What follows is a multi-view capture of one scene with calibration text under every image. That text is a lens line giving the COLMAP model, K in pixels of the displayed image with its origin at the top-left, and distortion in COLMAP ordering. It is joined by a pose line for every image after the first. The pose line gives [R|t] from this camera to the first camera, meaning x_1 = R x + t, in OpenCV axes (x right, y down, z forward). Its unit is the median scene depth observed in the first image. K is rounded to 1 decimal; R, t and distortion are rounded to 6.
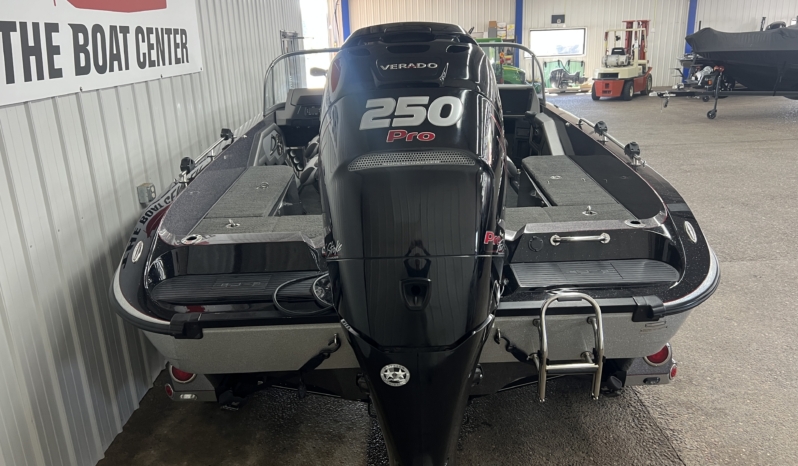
lens RADIAL K [[610.7, 0, 398.6], [0, 610.7, 230.9], [0, 0, 1]] dist [0.028463, -0.034490]
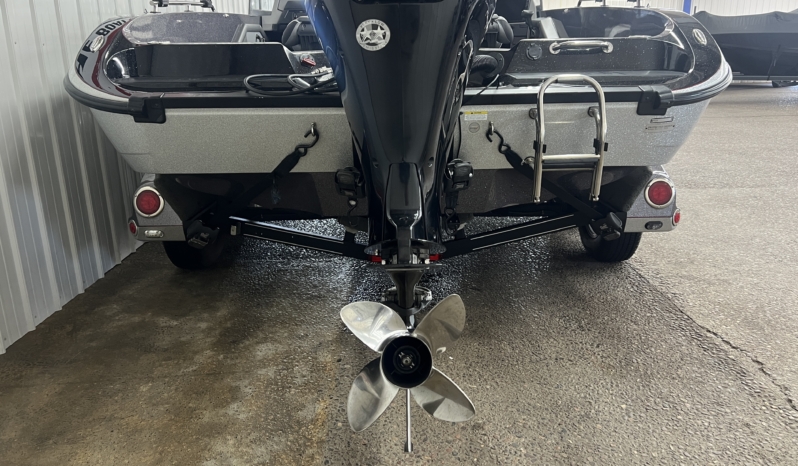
lens RADIAL K [[610.7, 0, 400.2], [0, 610.7, 237.1], [0, 0, 1]] dist [0.028463, -0.034490]
pose [[0.999711, 0.018321, 0.015544, 0.013426], [-0.018079, 0.999715, -0.015597, 0.294460], [-0.015826, 0.015311, 0.999758, 0.076785]]
